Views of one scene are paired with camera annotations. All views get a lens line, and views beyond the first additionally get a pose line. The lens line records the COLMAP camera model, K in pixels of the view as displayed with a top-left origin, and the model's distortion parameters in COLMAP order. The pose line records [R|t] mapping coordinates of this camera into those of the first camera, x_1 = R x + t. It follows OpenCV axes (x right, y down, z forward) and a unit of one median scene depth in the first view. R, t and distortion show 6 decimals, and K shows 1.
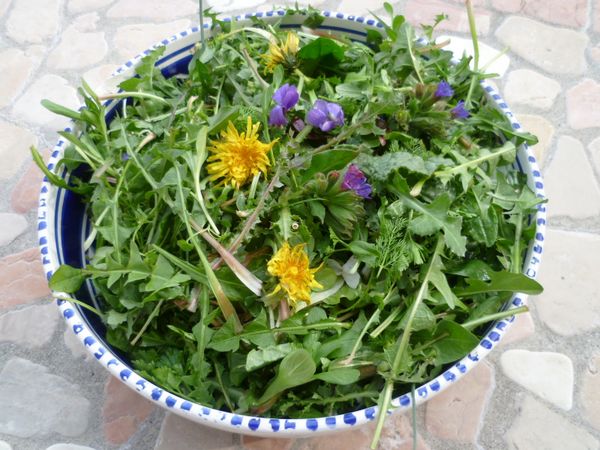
lens RADIAL K [[540.2, 0, 298.8], [0, 540.2, 224.5], [0, 0, 1]] dist [-0.052922, 0.008421]
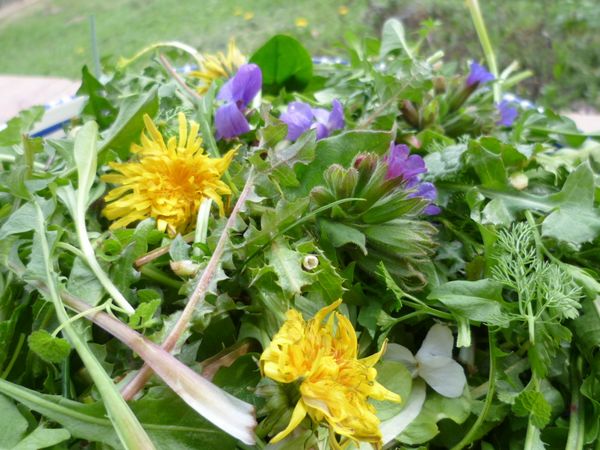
lens RADIAL K [[540.2, 0, 301.6], [0, 540.2, 225.8], [0, 0, 1]] dist [-0.052922, 0.008421]
pose [[0.980729, -0.127185, 0.148306, -0.071655], [0.170109, 0.929230, -0.328016, 0.112409], [-0.096092, 0.346923, 0.932958, 0.560184]]
